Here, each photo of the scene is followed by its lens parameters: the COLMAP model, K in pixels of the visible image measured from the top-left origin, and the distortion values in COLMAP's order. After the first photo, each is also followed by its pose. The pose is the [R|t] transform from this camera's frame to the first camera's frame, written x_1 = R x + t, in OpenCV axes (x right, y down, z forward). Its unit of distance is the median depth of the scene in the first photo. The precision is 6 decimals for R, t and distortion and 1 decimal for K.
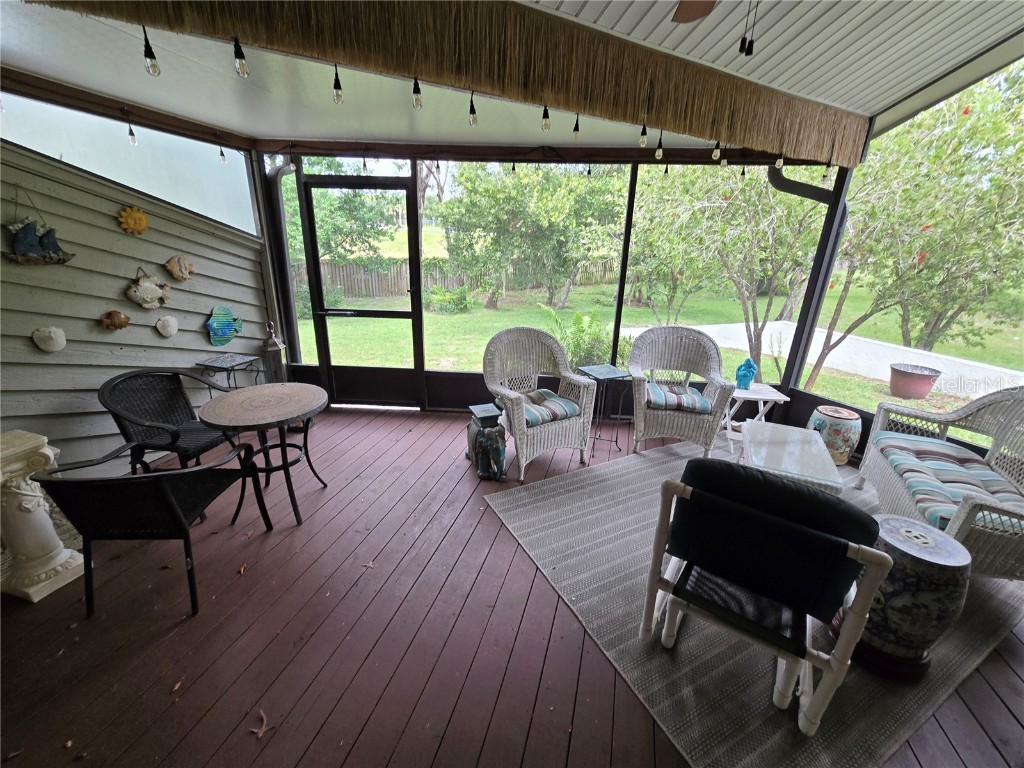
lens RADIAL K [[425.6, 0, 512.8], [0, 425.6, 374.8], [0, 0, 1]] dist [-0.000340, 0.000196]
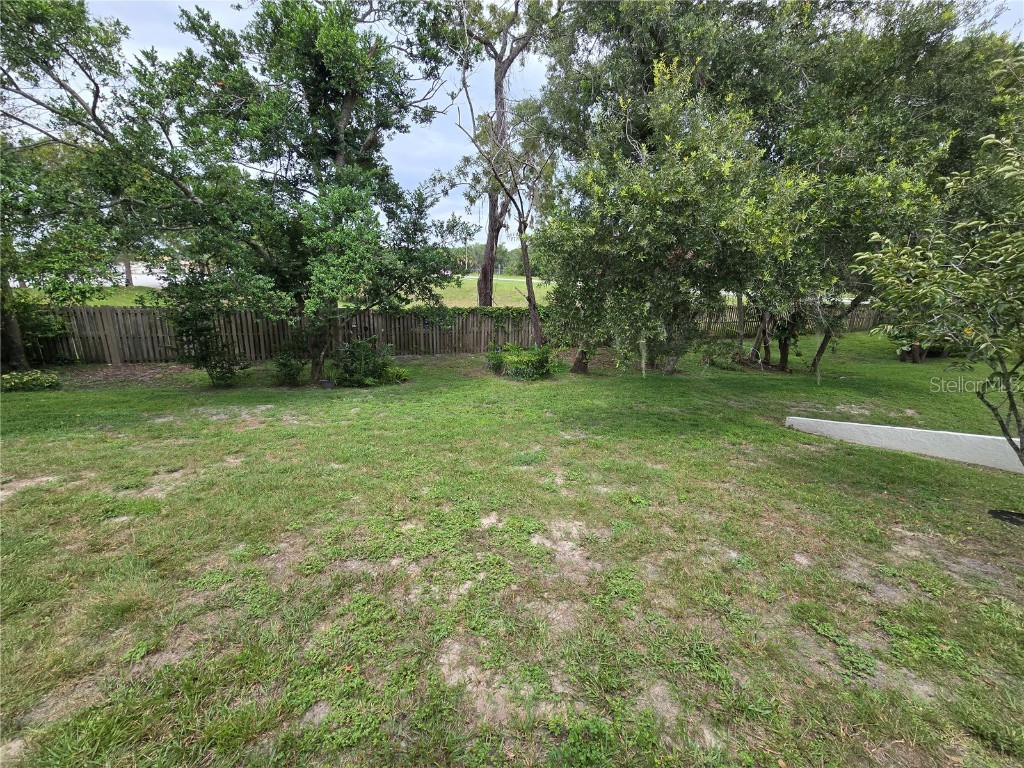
lens RADIAL K [[425.6, 0, 512.8], [0, 425.6, 374.8], [0, 0, 1]] dist [-0.000340, 0.000196]
pose [[0.990778, 0.022261, -0.133652, -0.078610], [-0.036310, 0.993954, -0.103617, -0.078909], [0.130537, 0.107515, 0.985597, 0.263599]]
